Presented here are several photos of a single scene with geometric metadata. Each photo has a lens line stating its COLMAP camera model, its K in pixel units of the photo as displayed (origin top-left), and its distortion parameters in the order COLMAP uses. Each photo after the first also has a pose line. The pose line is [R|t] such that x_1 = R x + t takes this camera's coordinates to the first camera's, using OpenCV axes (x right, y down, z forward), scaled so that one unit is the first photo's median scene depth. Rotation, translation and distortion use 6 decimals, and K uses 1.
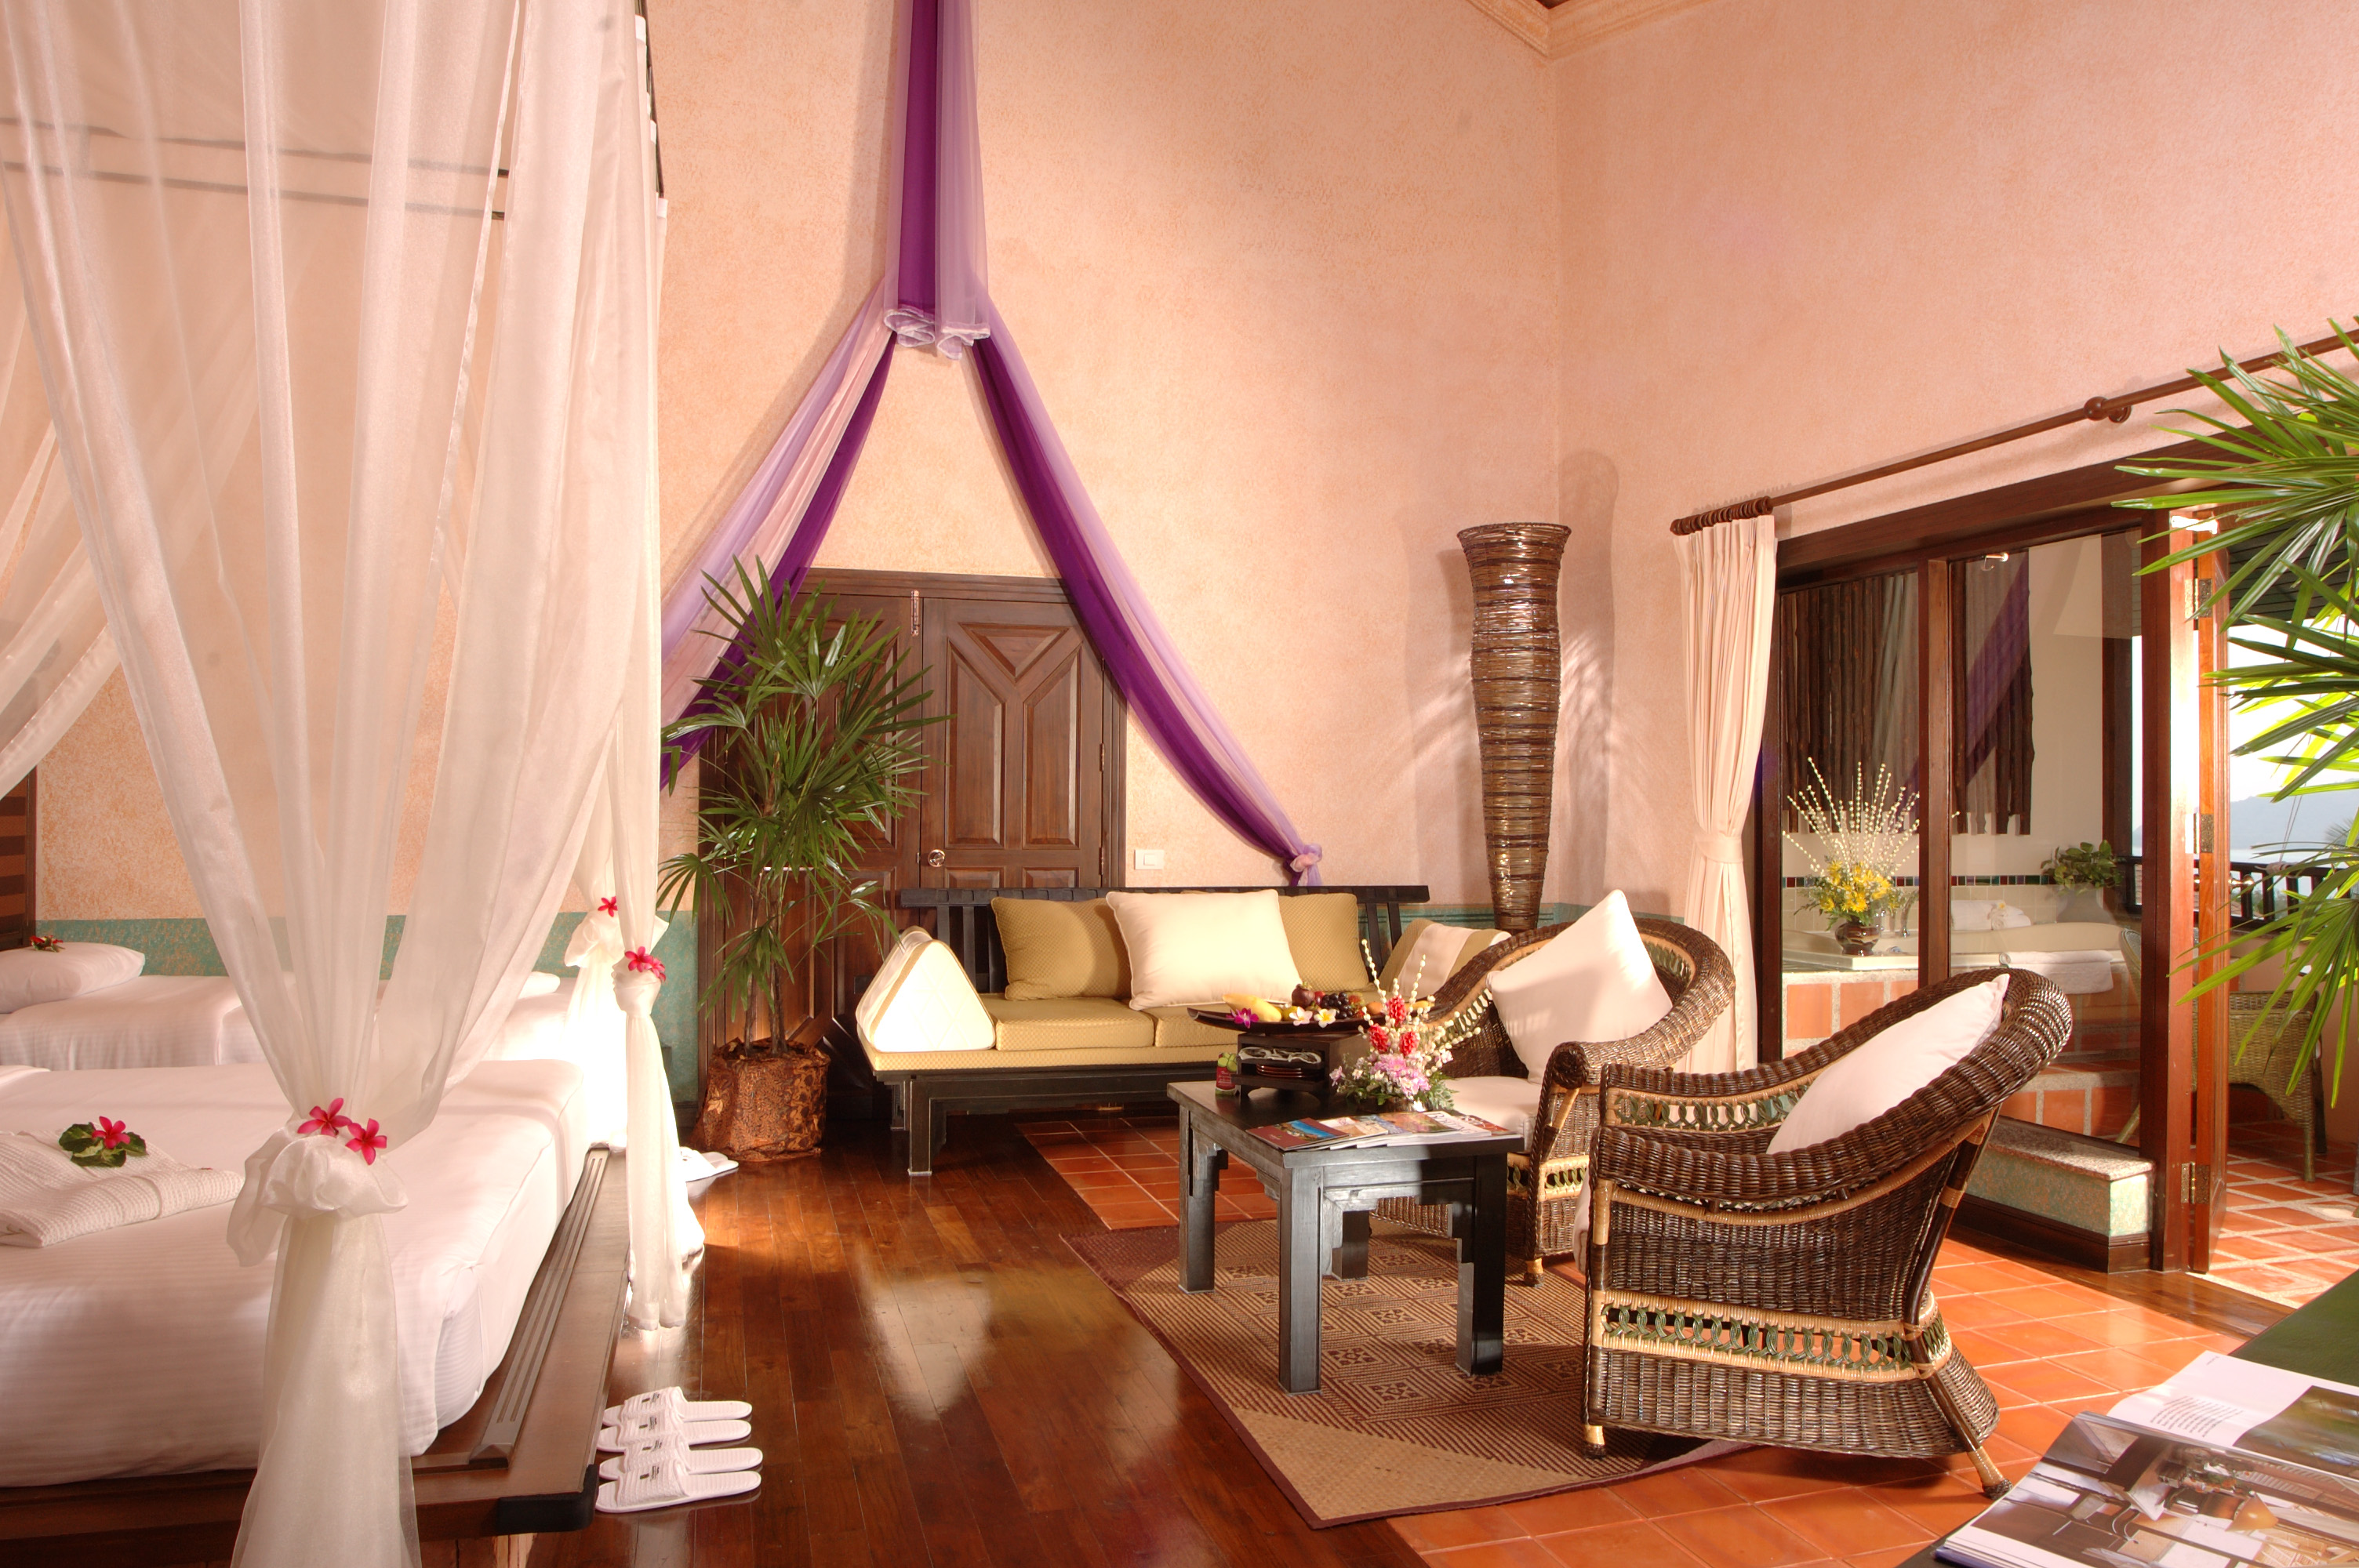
lens RADIAL K [[1544.4, 0, 1178.8], [0, 1544.4, 805.8], [0, 0, 1]] dist [-0.087222, 0.043909]
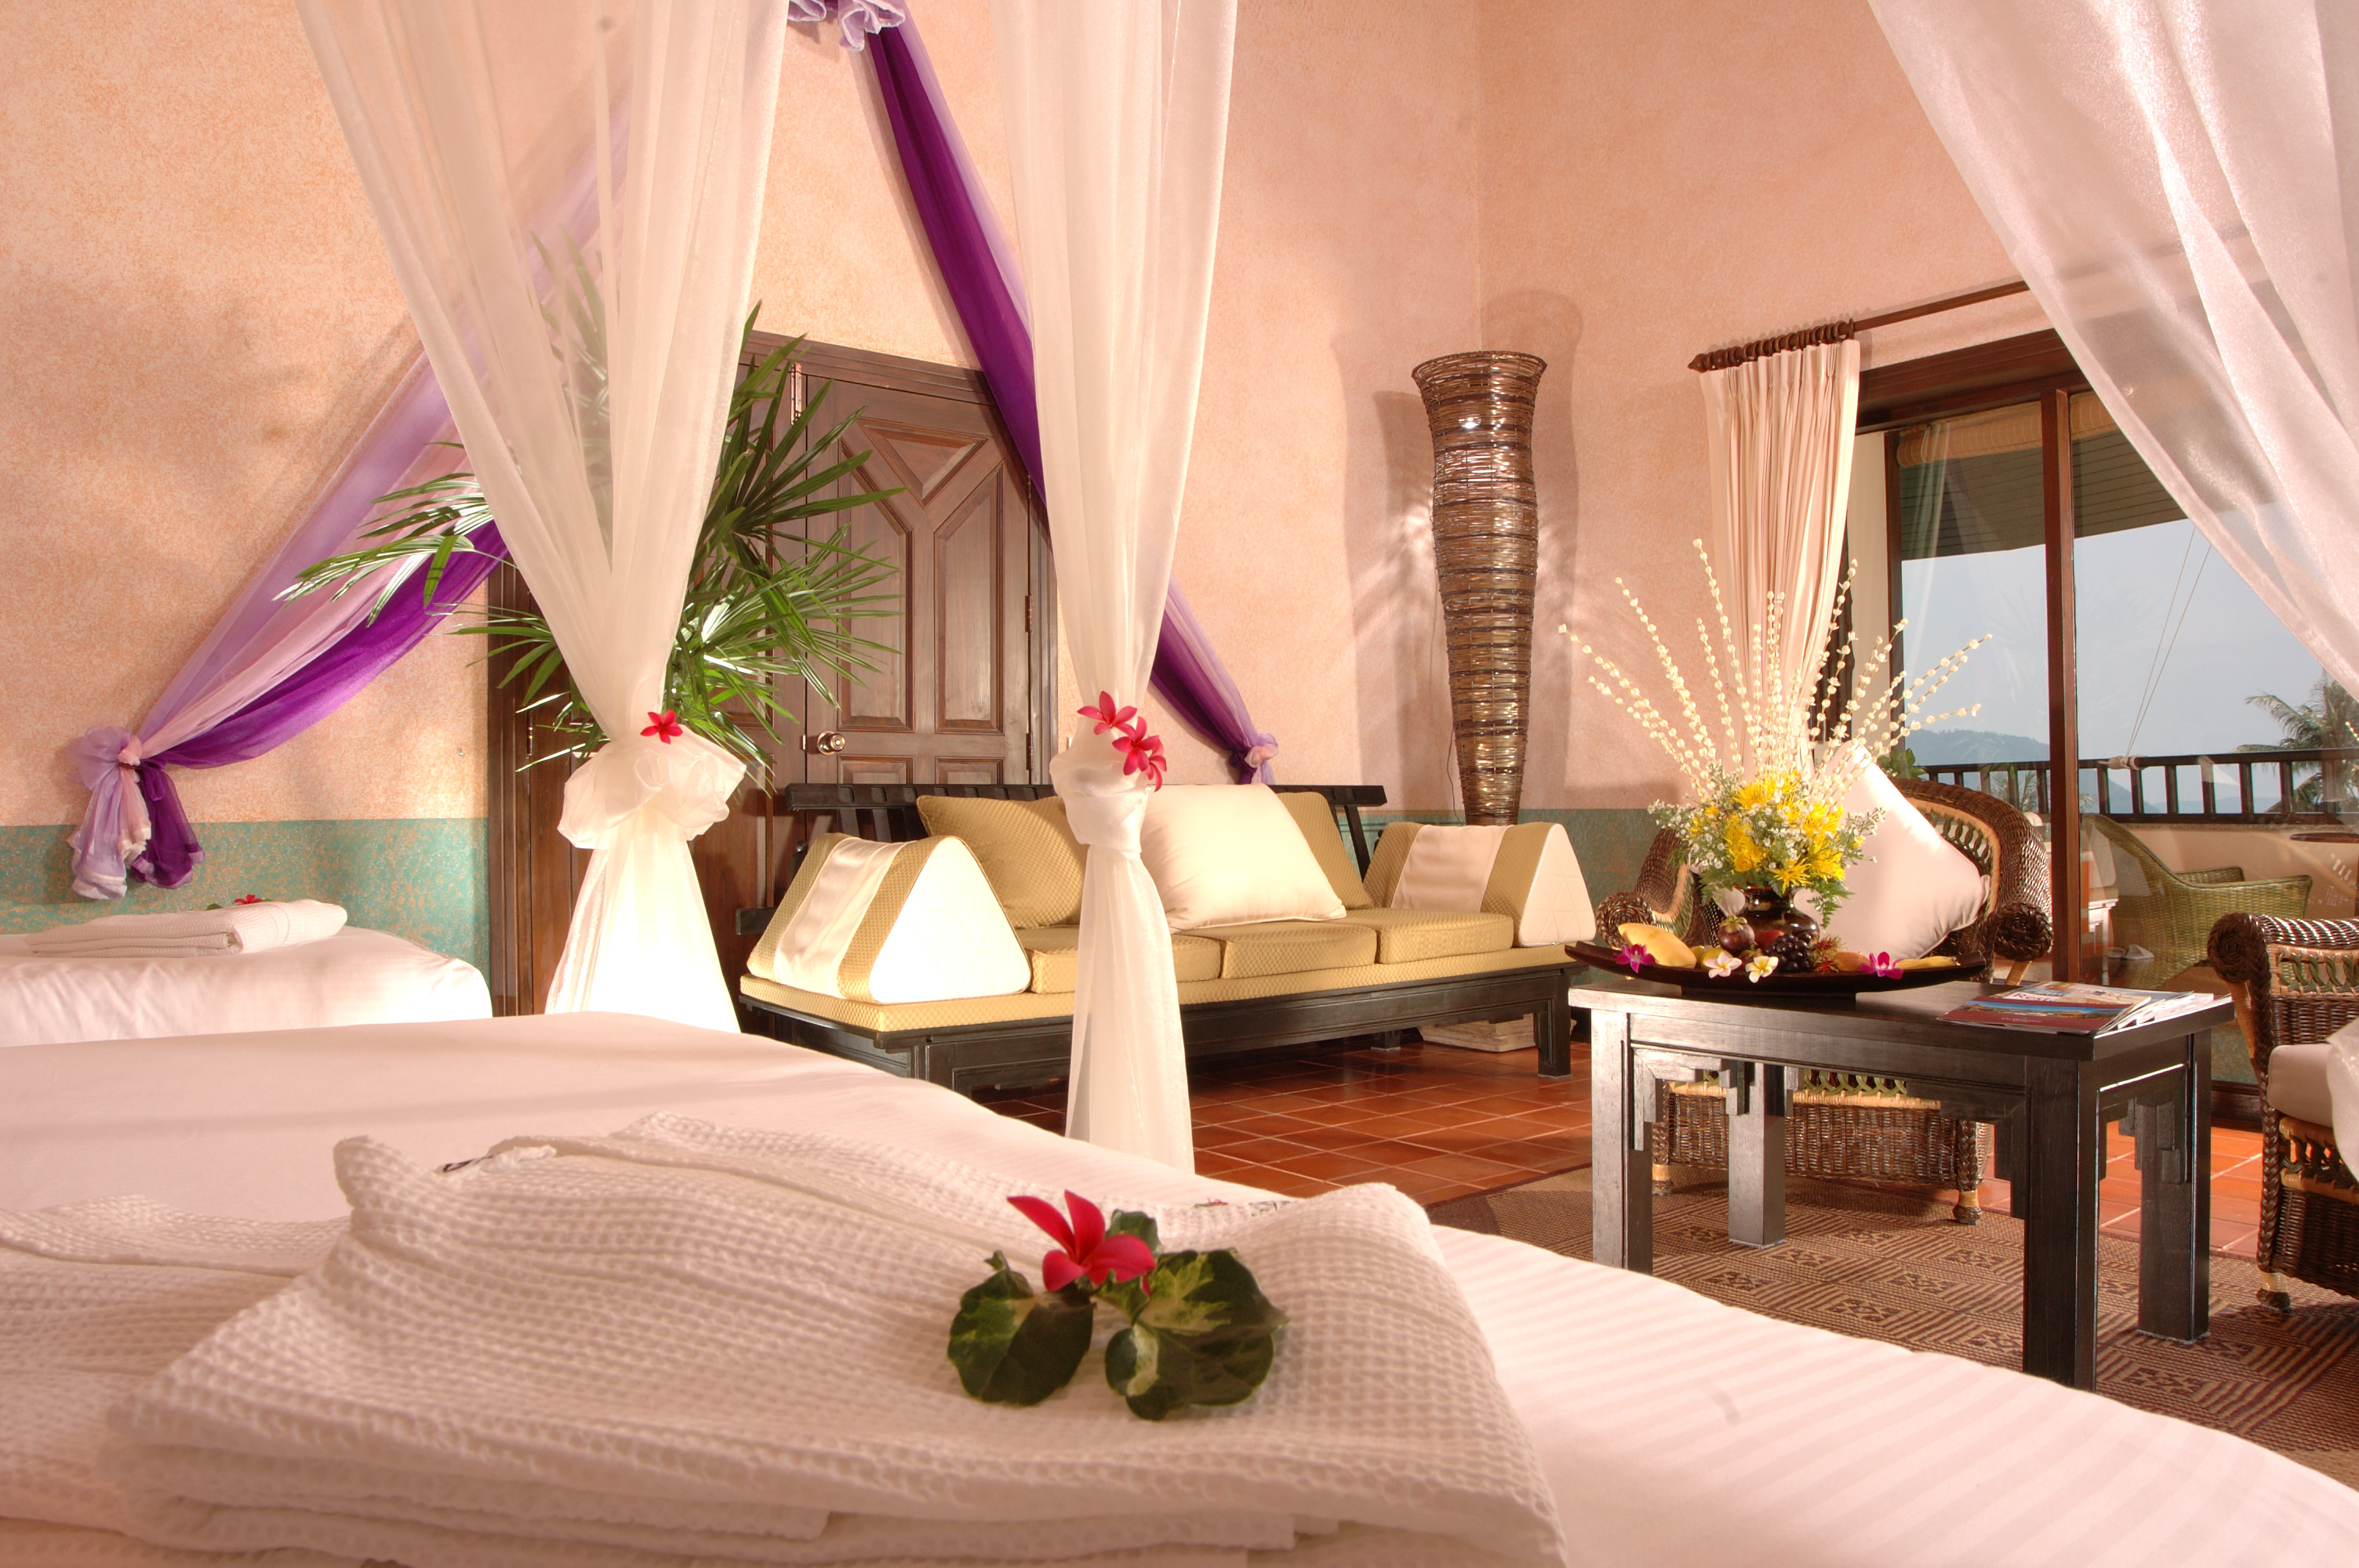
lens RADIAL K [[1544.4, 0, 1178.8], [0, 1544.4, 805.8], [0, 0, 1]] dist [-0.087222, 0.043909]
pose [[0.931885, -0.014265, 0.362473, -0.256410], [0.012914, 0.999898, 0.006149, 0.059134], [-0.362523, -0.001049, 0.931974, 0.274120]]
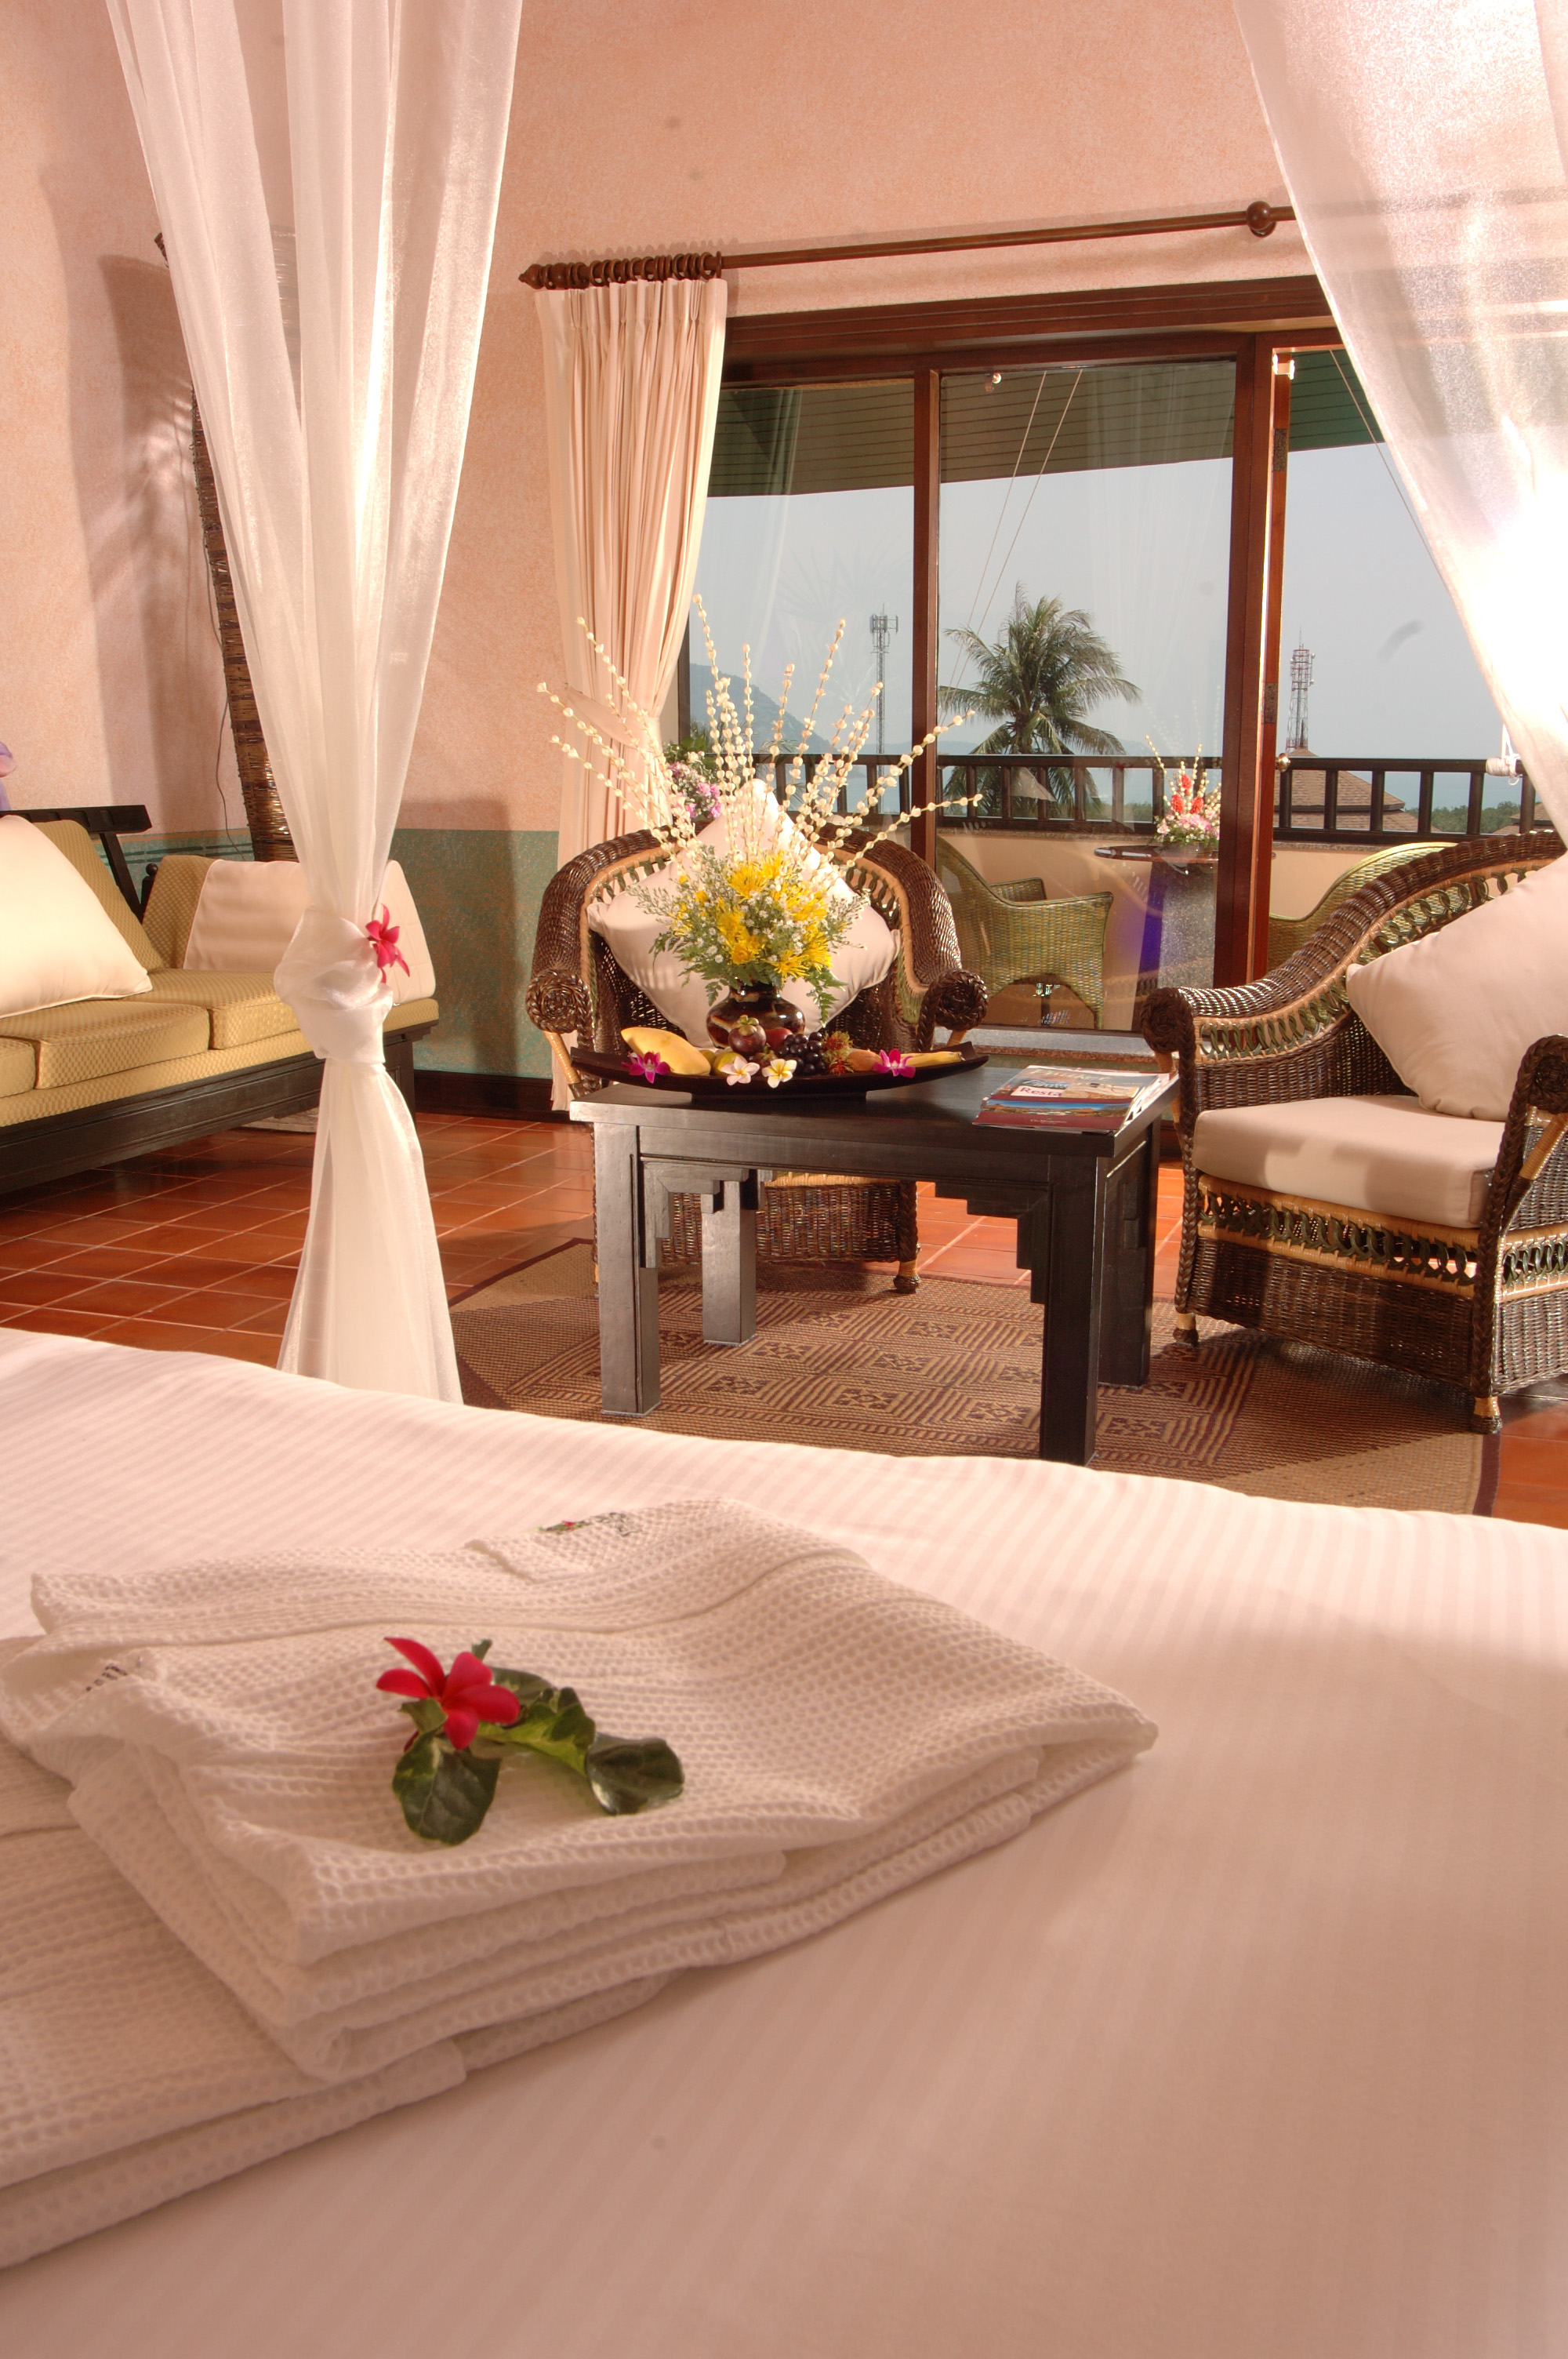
lens RADIAL K [[1976.5, 0, 784.0], [0, 1976.5, 1179.5], [0, 0, 1]] dist [-0.056440, 0.041452]
pose [[0.609626, -0.176826, 0.772715, -0.355425], [-0.000001, 0.974802, 0.223072, 0.022538], [-0.792689, -0.135991, 0.594264, 0.290390]]
